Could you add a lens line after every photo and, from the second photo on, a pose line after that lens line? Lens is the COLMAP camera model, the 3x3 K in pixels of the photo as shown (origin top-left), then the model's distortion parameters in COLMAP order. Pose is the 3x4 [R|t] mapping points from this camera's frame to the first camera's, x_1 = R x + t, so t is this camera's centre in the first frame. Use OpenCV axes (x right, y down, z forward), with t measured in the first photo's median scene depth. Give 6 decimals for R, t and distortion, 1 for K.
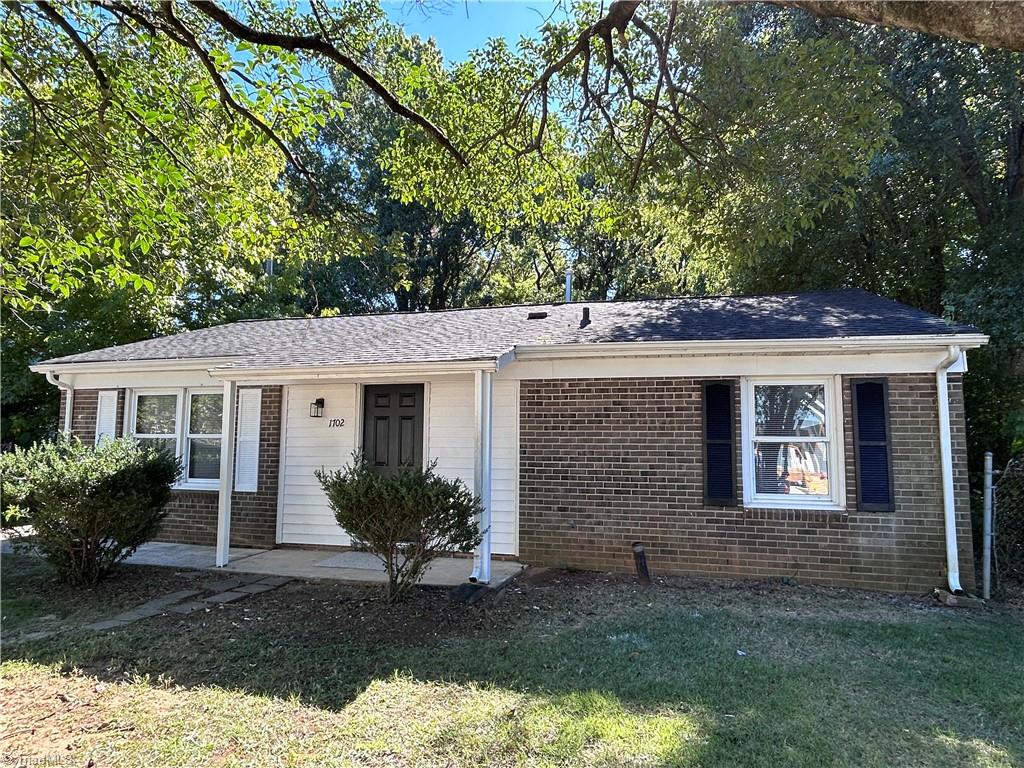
lens RADIAL K [[623.2, 0, 512.9], [0, 623.2, 383.3], [0, 0, 1]] dist [0.006501, -0.000155]
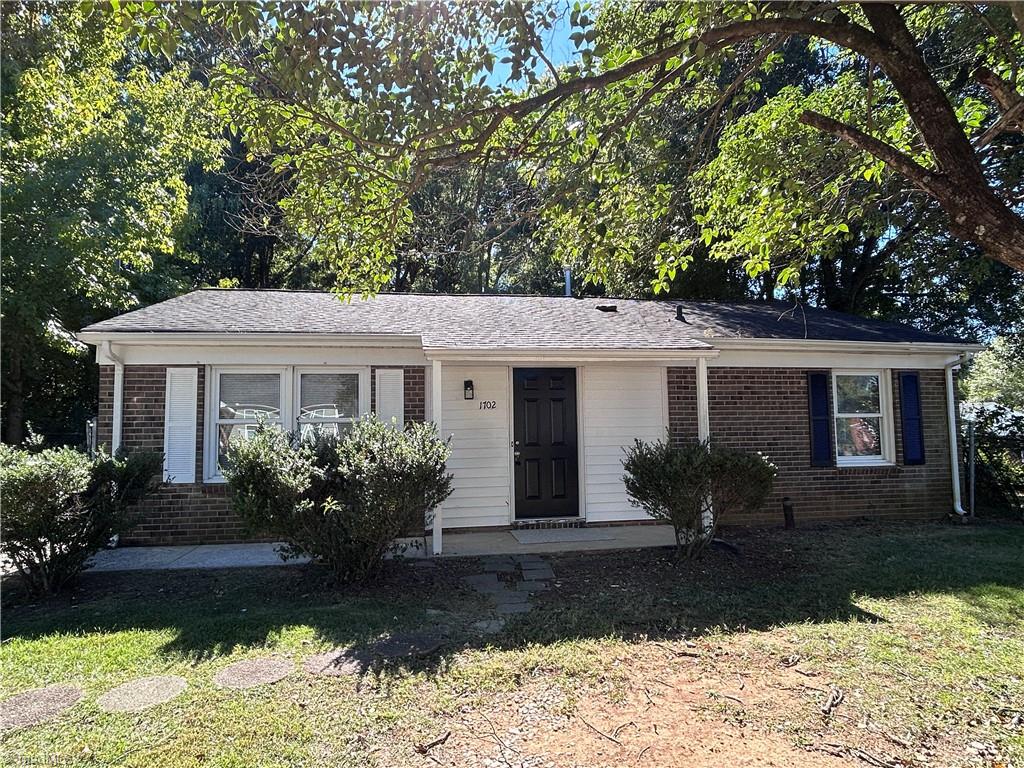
lens RADIAL K [[623.2, 0, 514.1], [0, 623.2, 384.3], [0, 0, 1]] dist [0.006501, -0.000155]
pose [[0.904936, 0.011985, 0.425379, -0.801180], [-0.021083, 0.999638, 0.016687, 0.014786], [-0.425025, -0.024069, 0.904861, 0.089387]]
